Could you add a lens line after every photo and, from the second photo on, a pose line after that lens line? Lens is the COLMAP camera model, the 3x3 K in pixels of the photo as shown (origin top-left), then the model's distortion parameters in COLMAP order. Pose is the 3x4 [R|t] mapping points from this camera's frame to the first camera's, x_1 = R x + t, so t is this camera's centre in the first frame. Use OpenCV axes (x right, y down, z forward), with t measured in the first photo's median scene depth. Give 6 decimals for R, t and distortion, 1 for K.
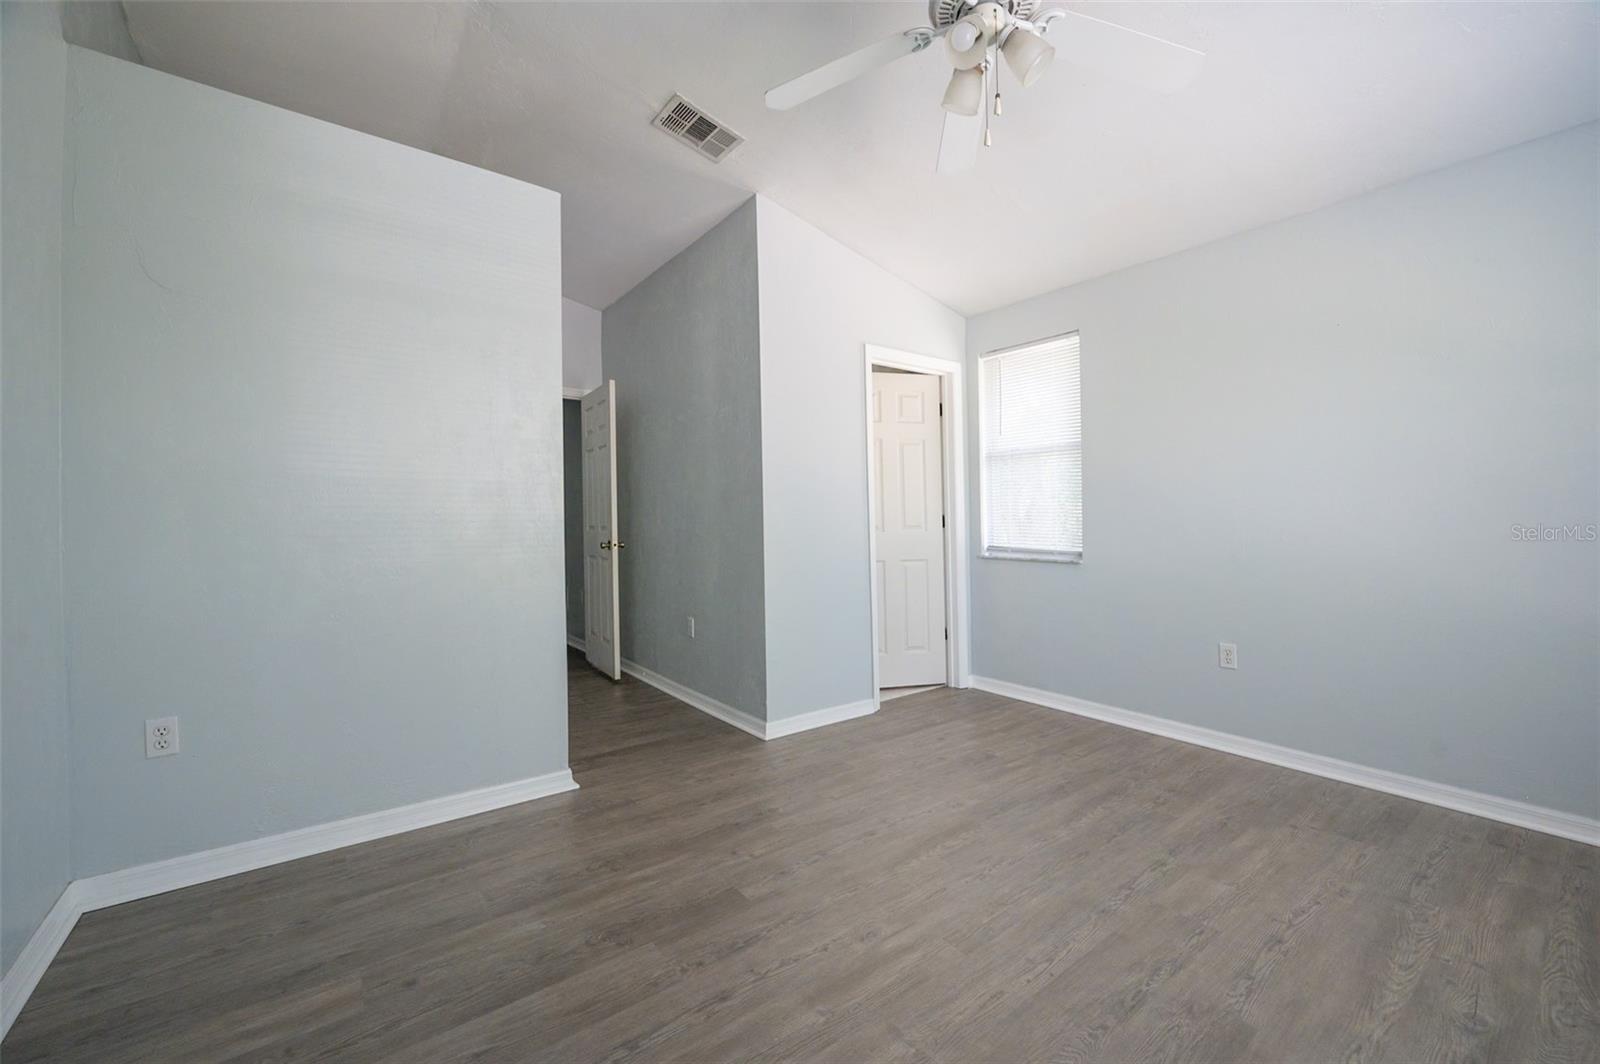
lens RADIAL K [[633.3, 0, 796.9], [0, 633.3, 526.0], [0, 0, 1]] dist [0.000009, -0.000042]
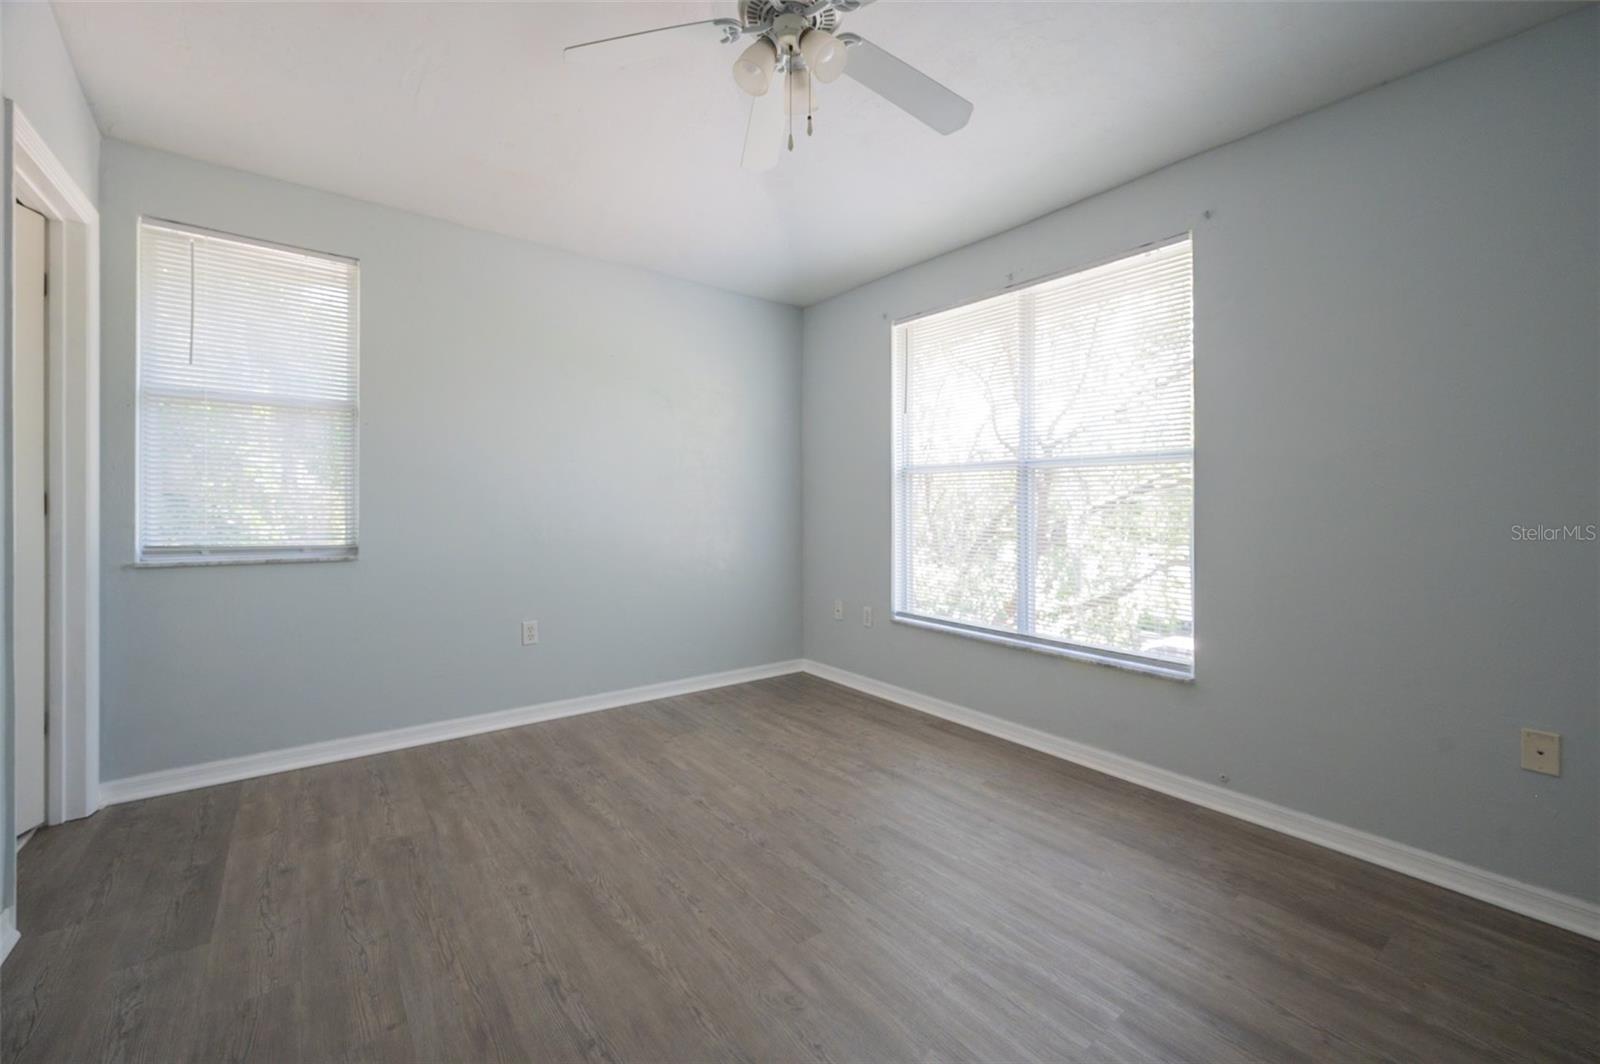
lens RADIAL K [[643.8, 0, 806.1], [0, 643.8, 504.0], [0, 0, 1]] dist [0.000283, -0.000299]
pose [[-0.021733, 0.006749, 0.999741, -0.533611], [-0.001315, 0.999976, -0.006779, -0.007582], [-0.999763, -0.001462, -0.021723, 0.714808]]
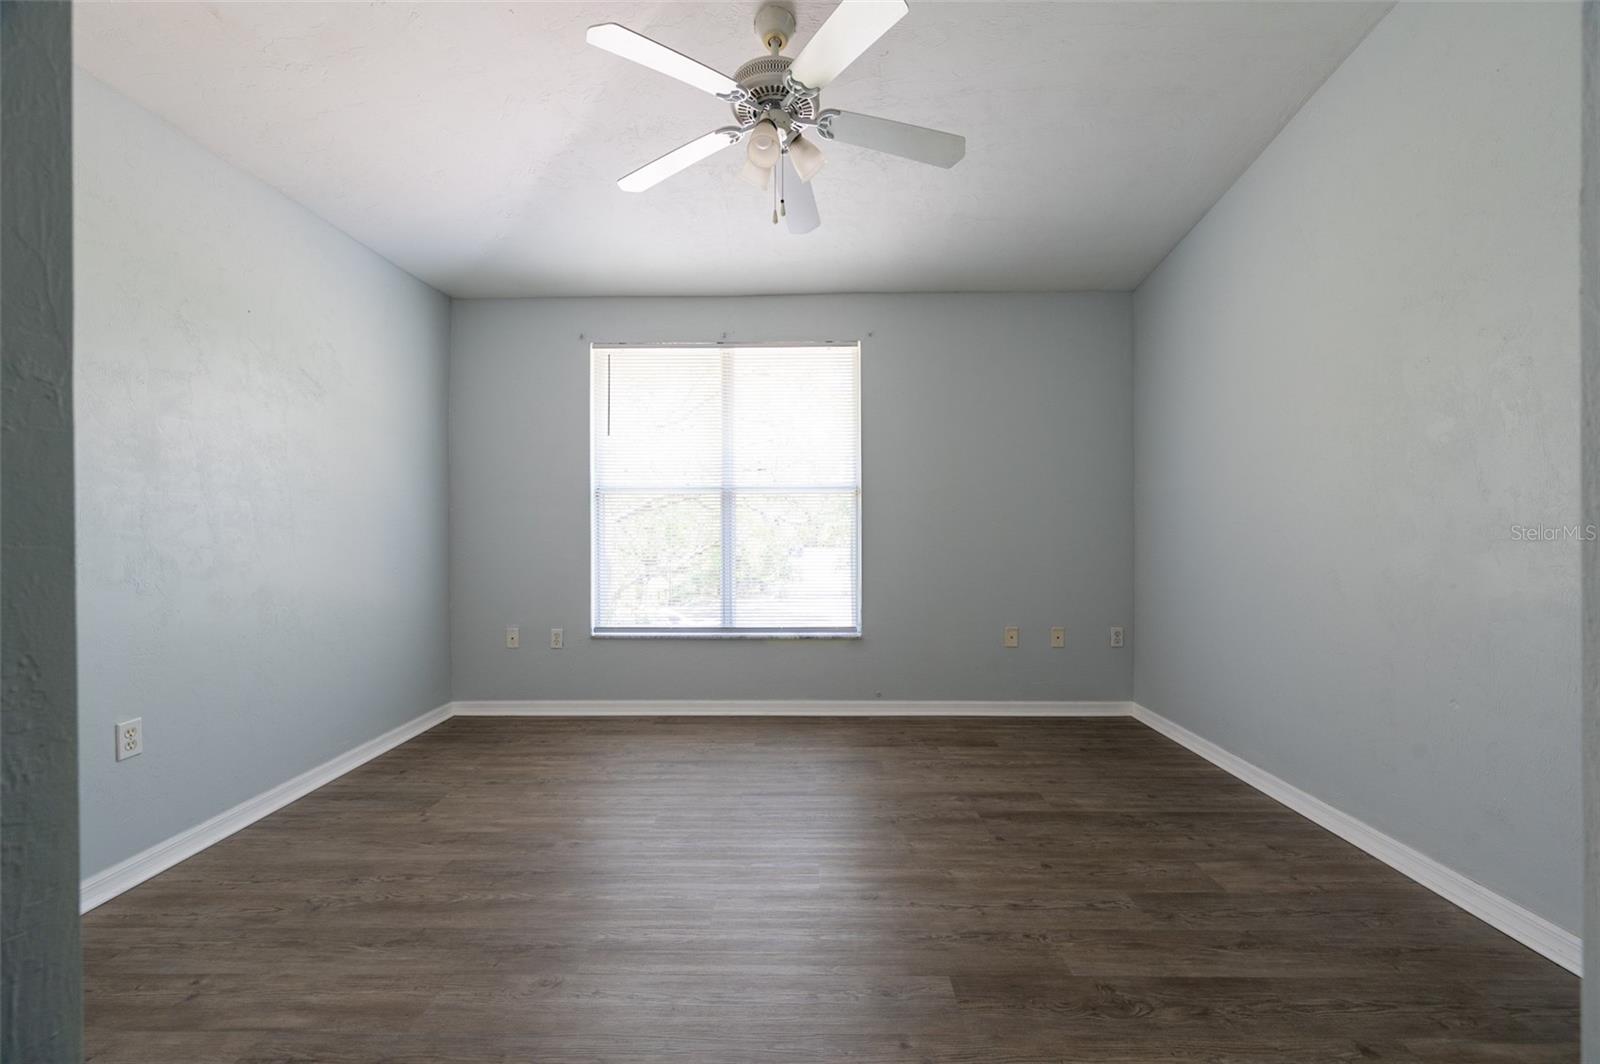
lens RADIAL K [[633.3, 0, 796.9], [0, 633.3, 526.0], [0, 0, 1]] dist [0.000009, -0.000042]
pose [[-0.790034, 0.006385, 0.613029, -0.341310], [0.011984, 0.999916, 0.005030, -0.012952], [-0.612946, 0.011320, -0.790044, 1.397423]]
